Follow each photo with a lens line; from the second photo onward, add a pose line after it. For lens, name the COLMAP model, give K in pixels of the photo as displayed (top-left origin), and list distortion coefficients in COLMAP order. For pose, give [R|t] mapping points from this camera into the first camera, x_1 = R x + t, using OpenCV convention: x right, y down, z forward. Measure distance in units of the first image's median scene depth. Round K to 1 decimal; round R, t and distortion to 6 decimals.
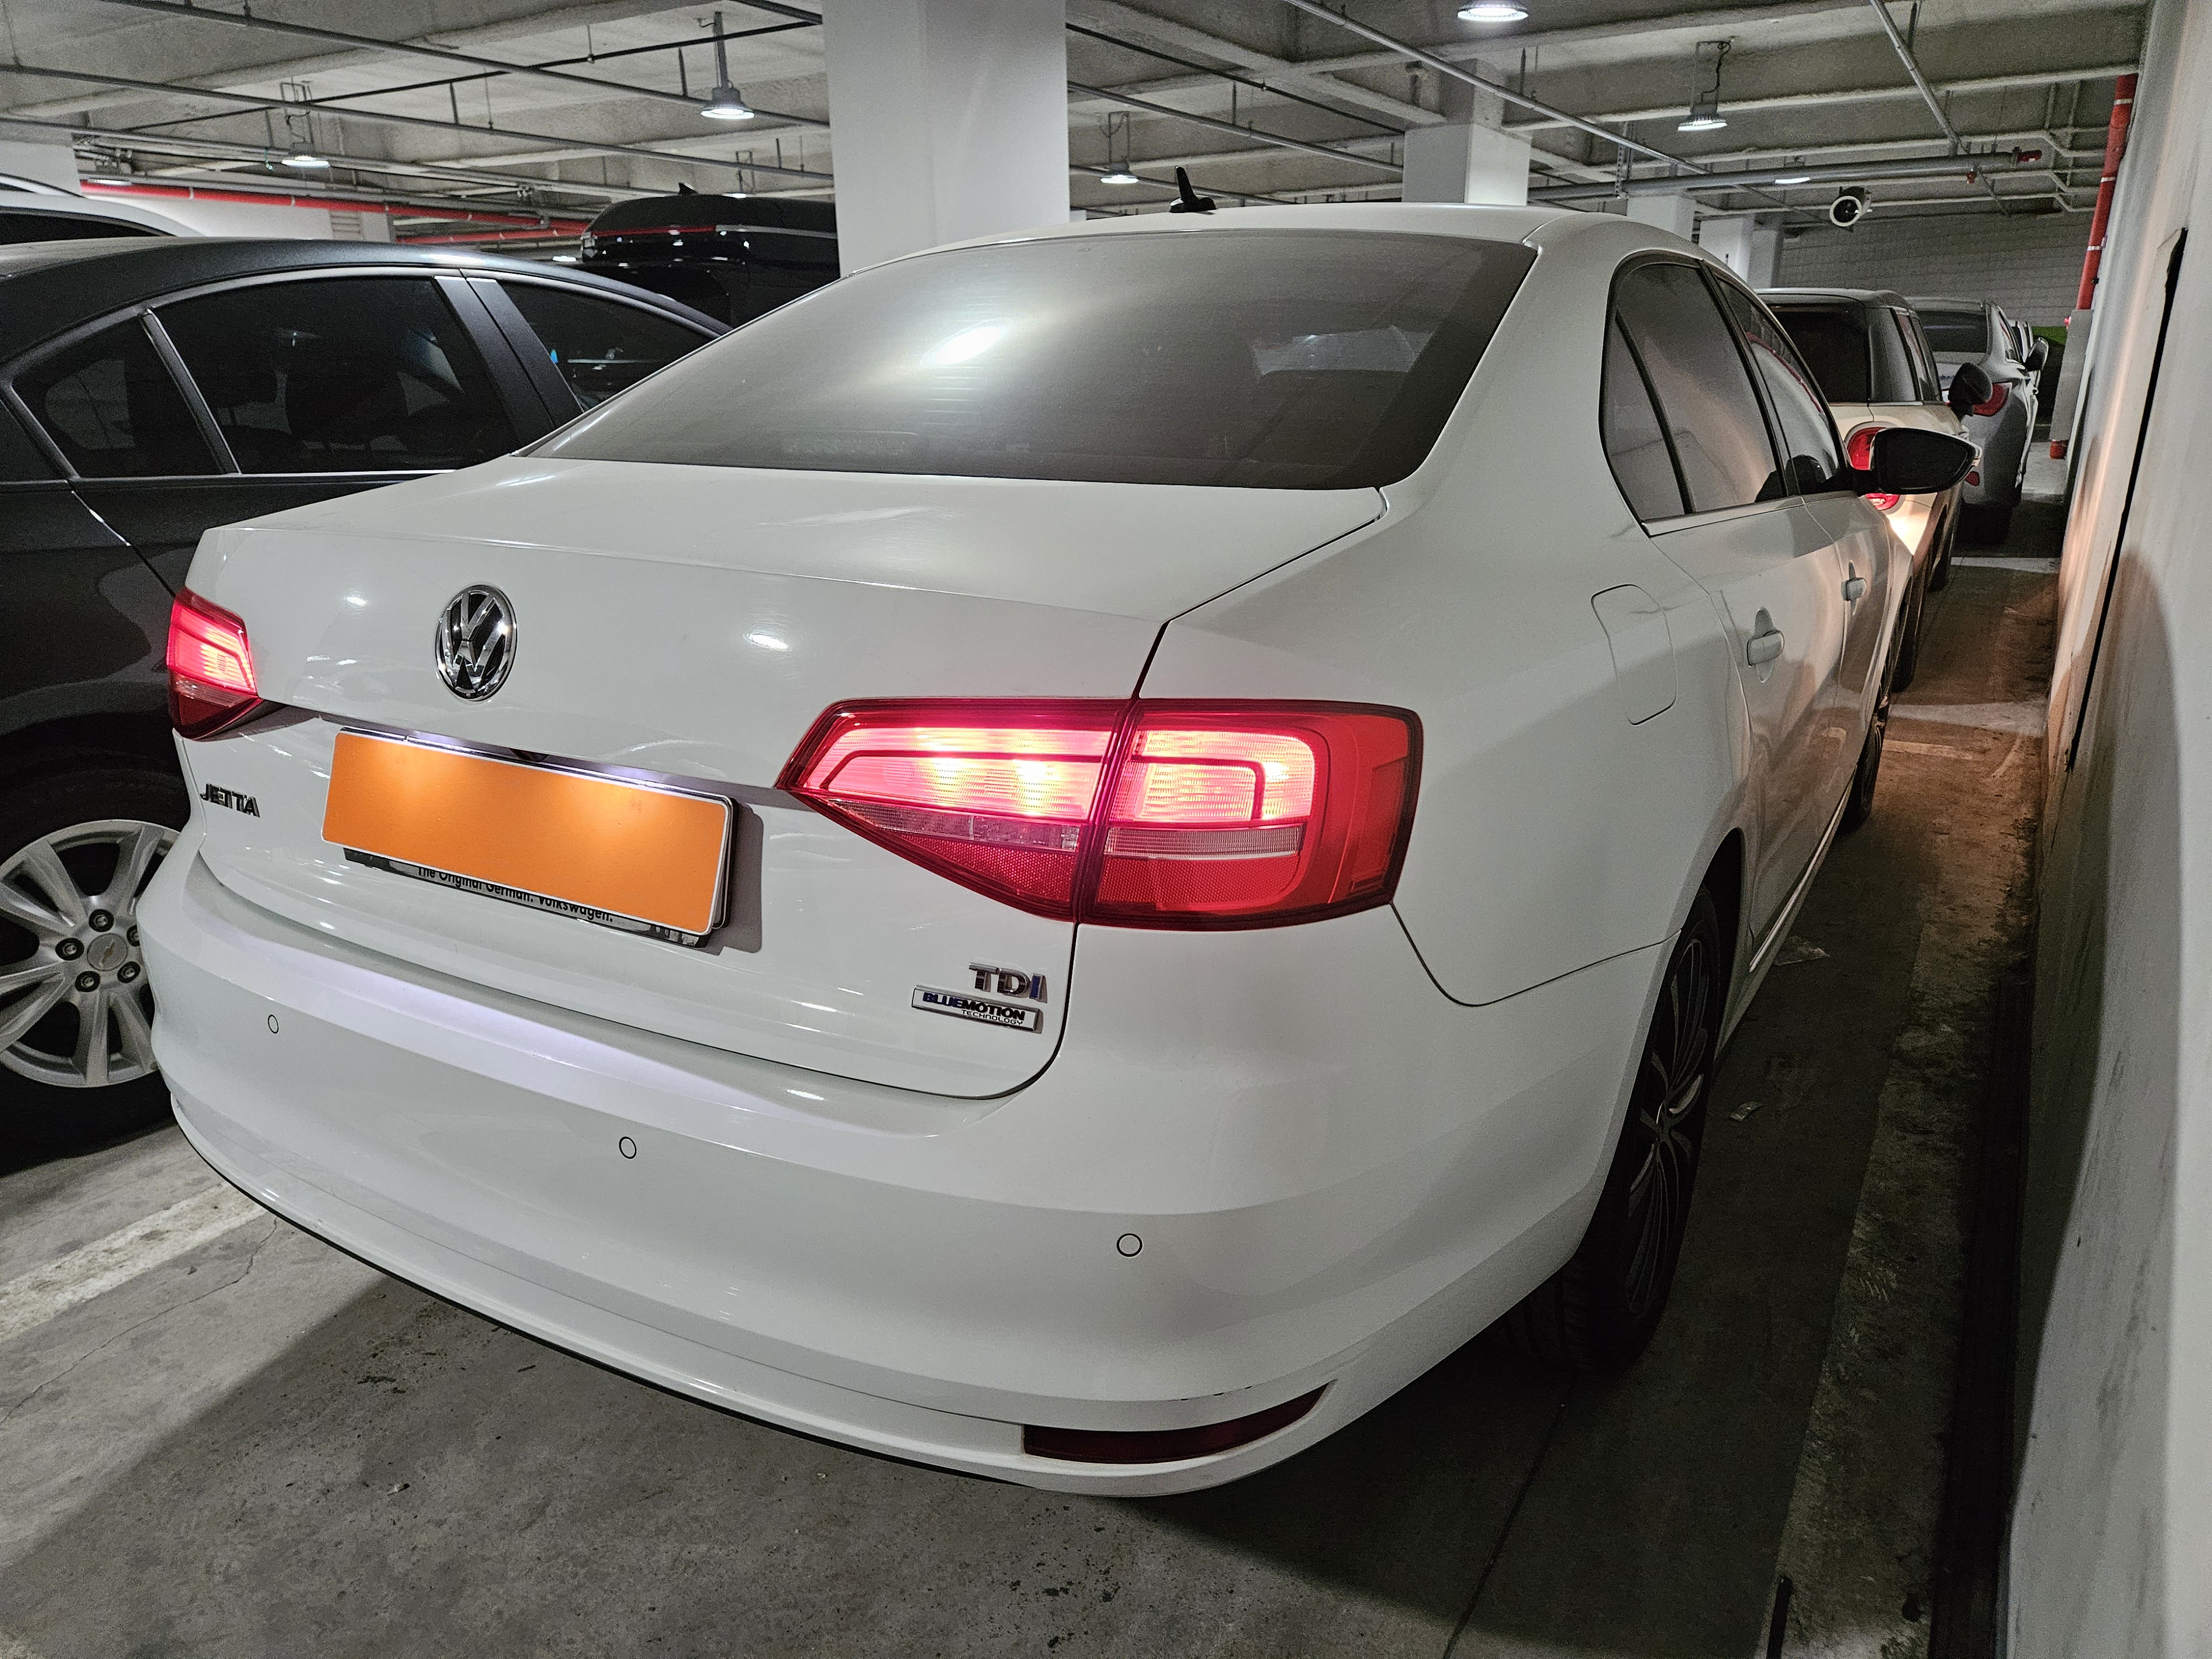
lens RADIAL K [[1502.4, 0, 1105.1], [0, 1502.4, 817.4], [0, 0, 1]] dist [0.056292, -0.027699]
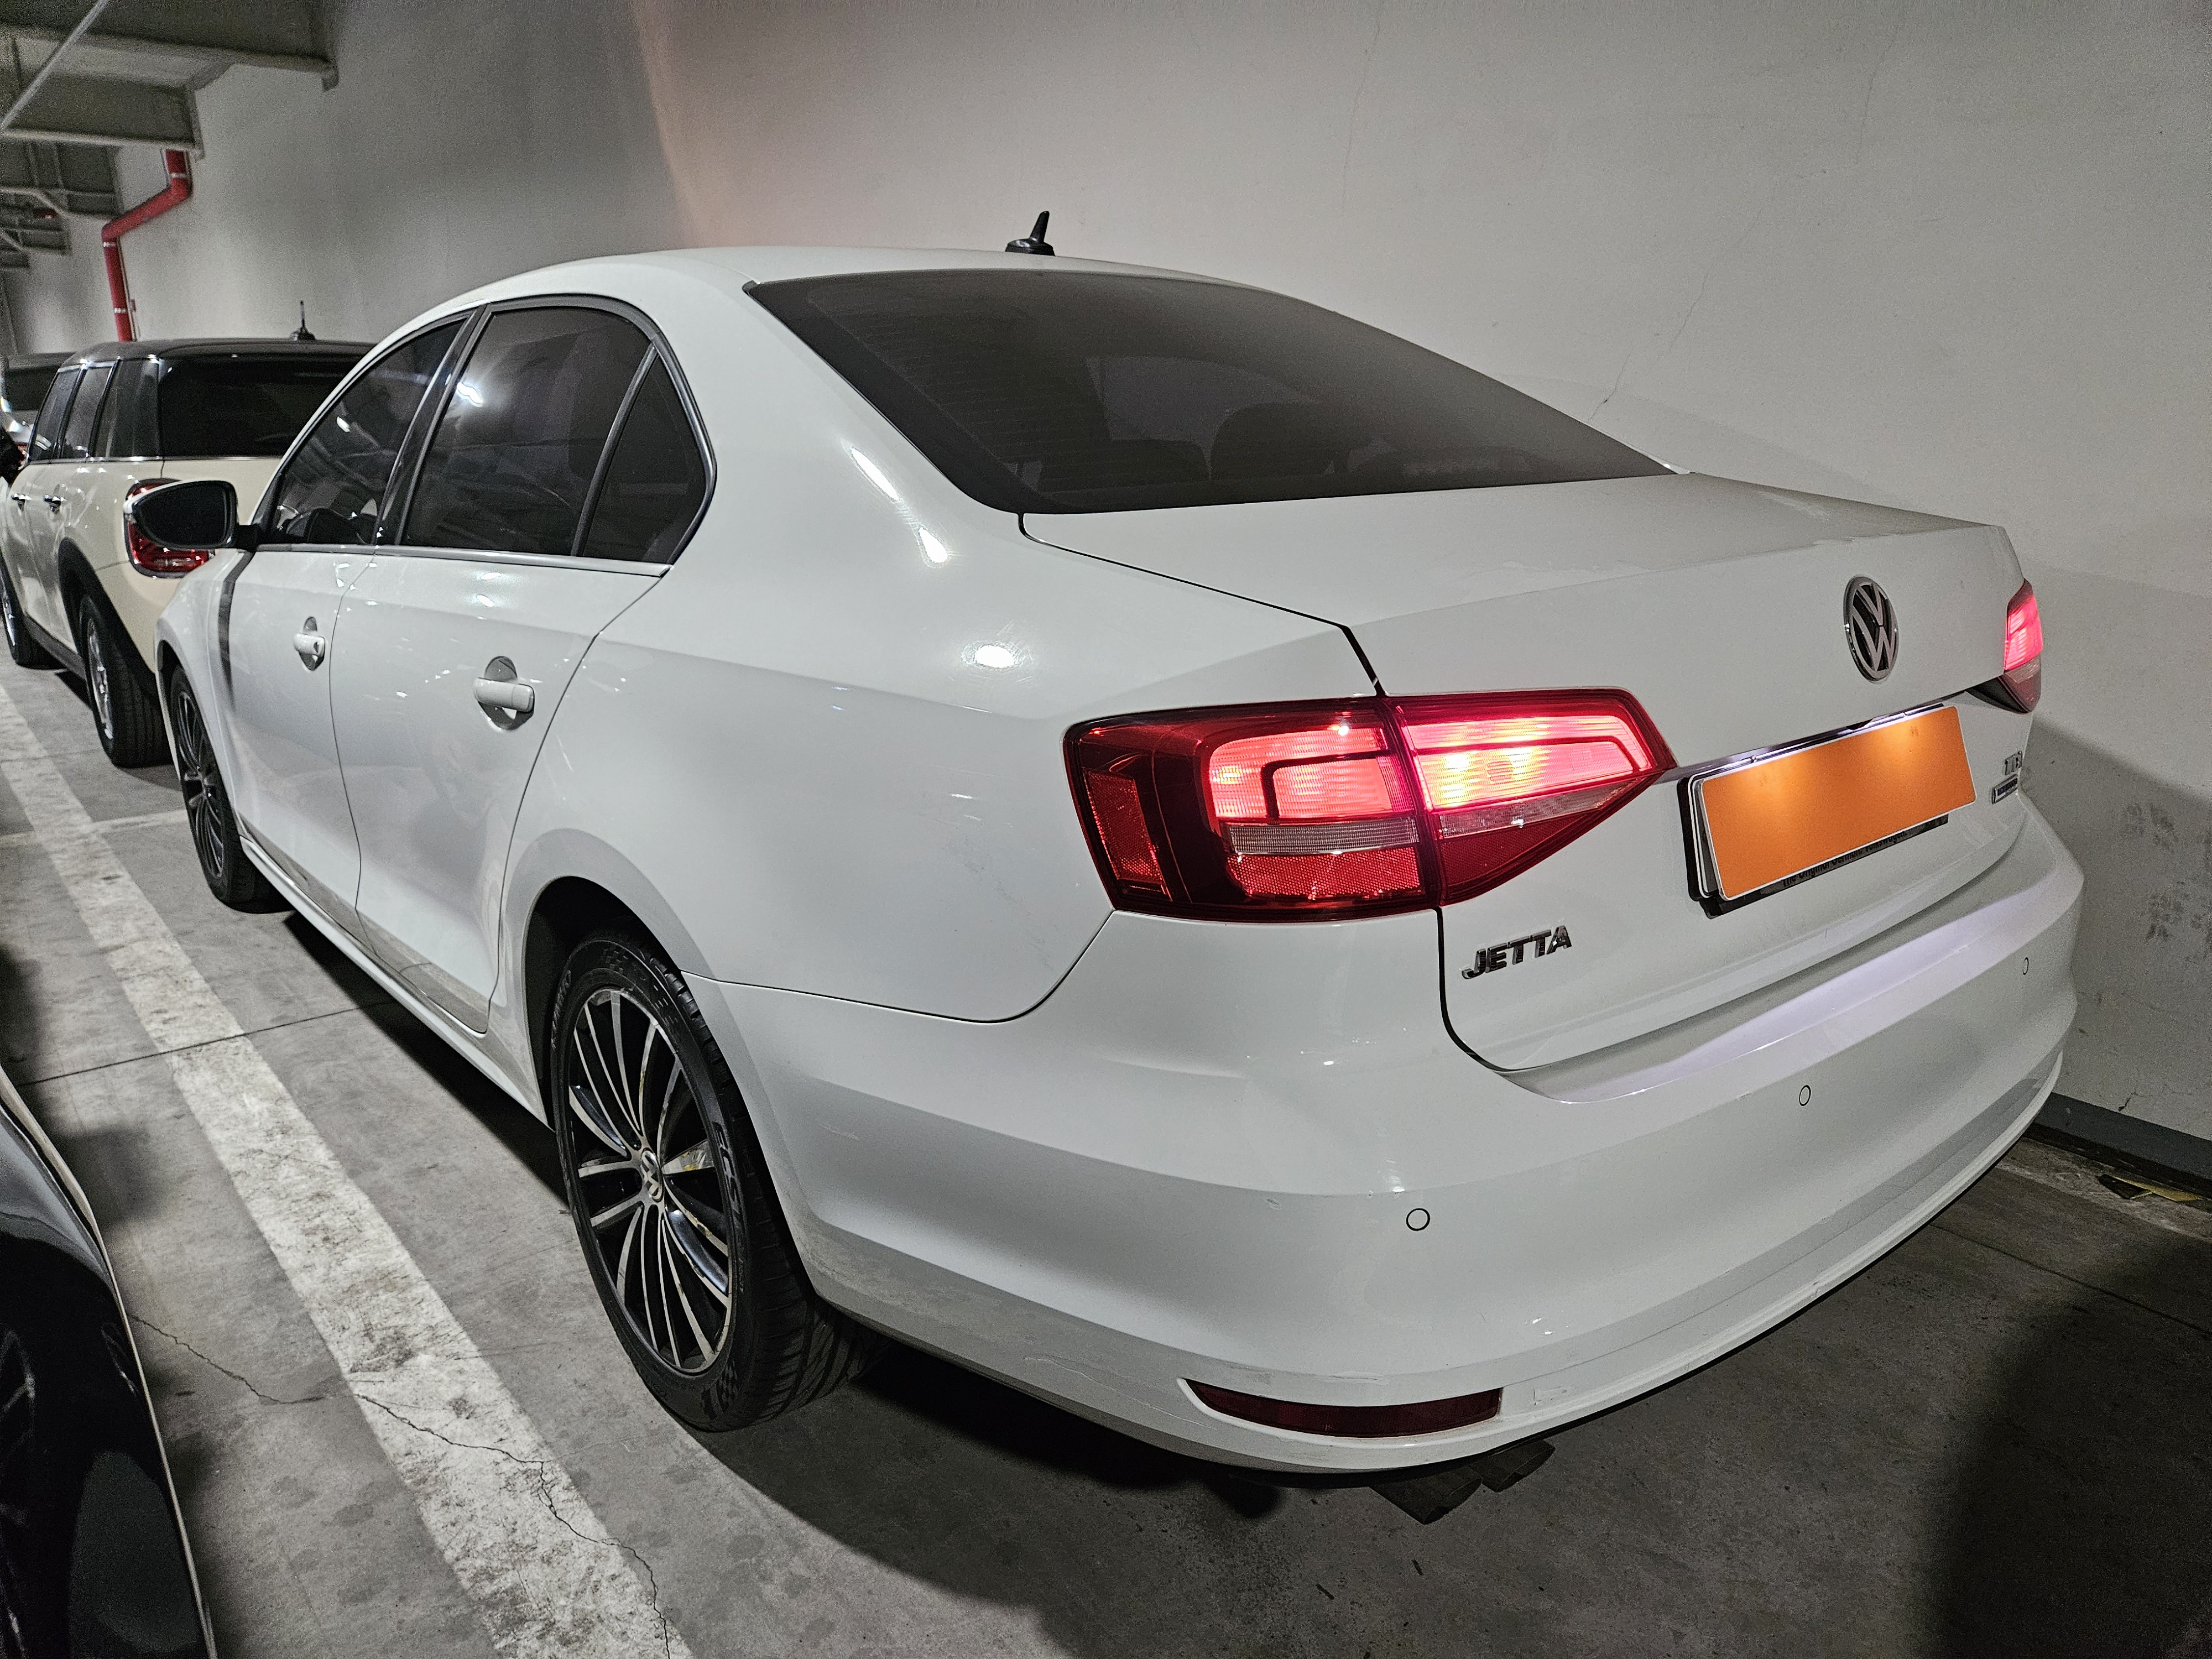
lens RADIAL K [[1502.4, 0, 1123.6], [0, 1502.4, 782.3], [0, 0, 1]] dist [0.056292, -0.027699]
pose [[0.342516, -0.226034, 0.911916, -0.227005], [0.280319, 0.951004, 0.130435, -0.042609], [-0.896718, 0.210952, 0.389096, 0.149453]]
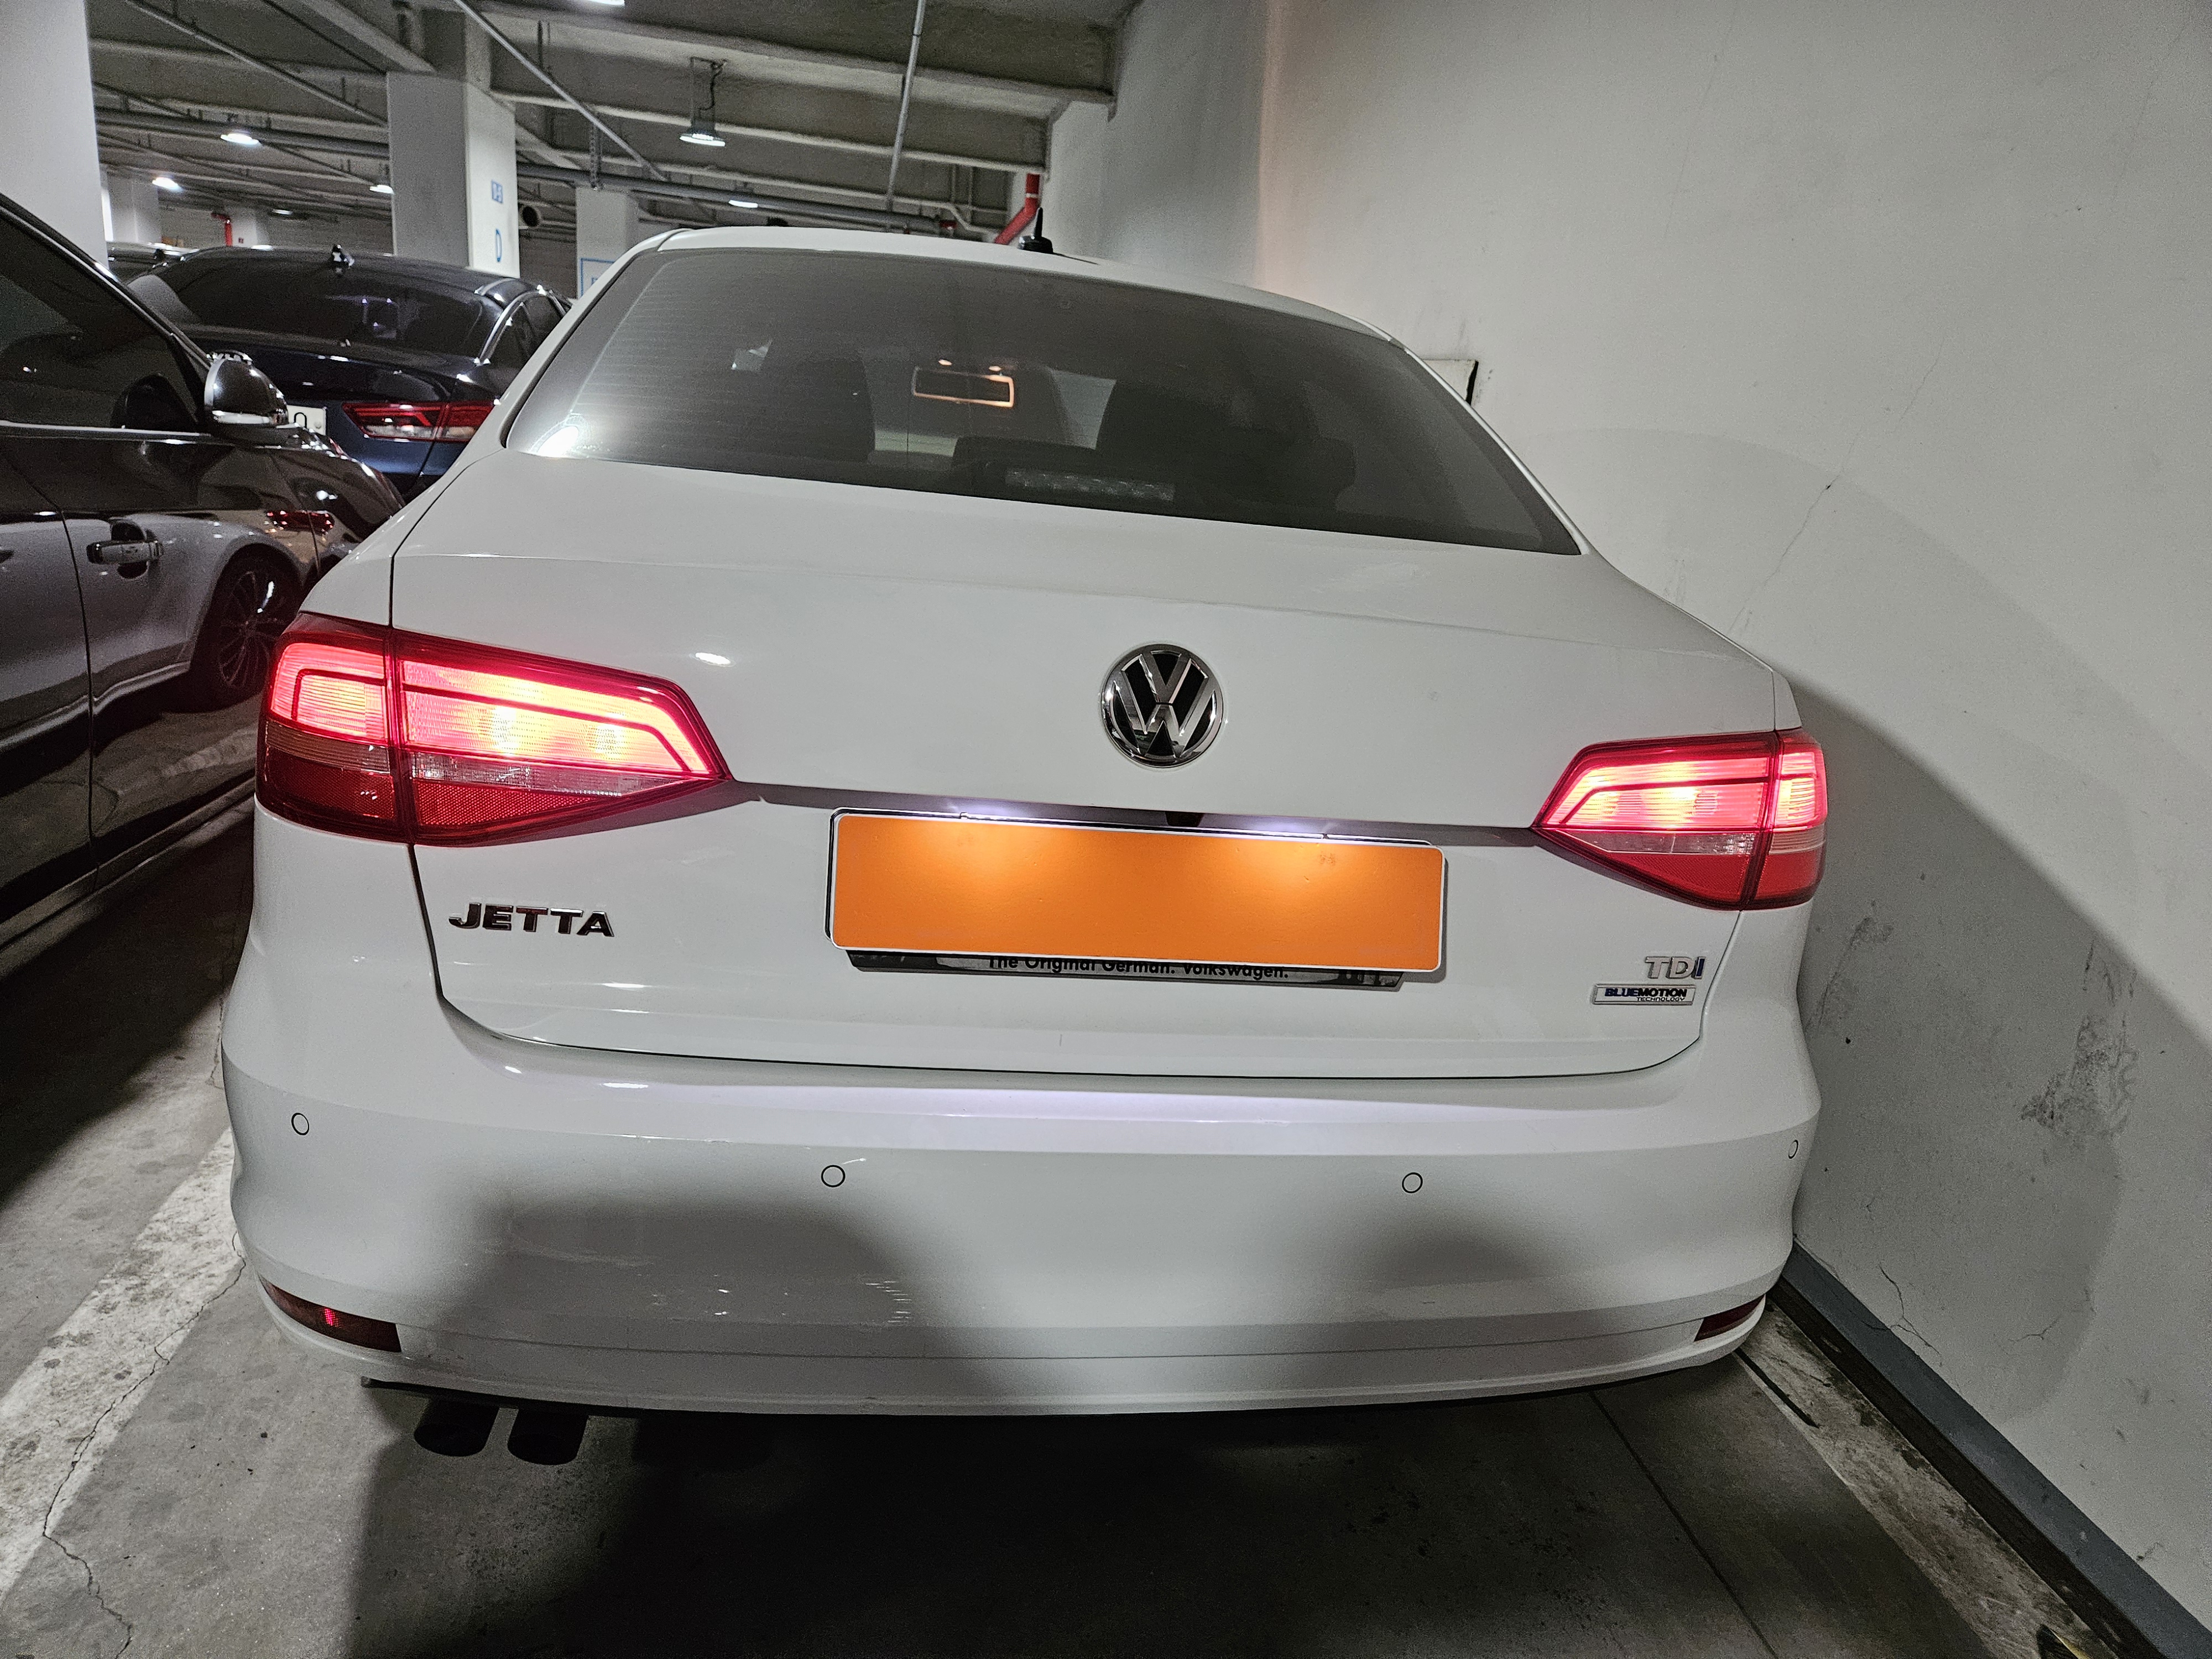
lens RADIAL K [[1502.4, 0, 1128.4], [0, 1502.4, 837.0], [0, 0, 1]] dist [0.056292, -0.027699]
pose [[0.762660, -0.093910, 0.639946, -0.142454], [0.081985, 0.995459, 0.048373, -0.011124], [-0.641583, 0.015574, 0.766895, 0.040993]]
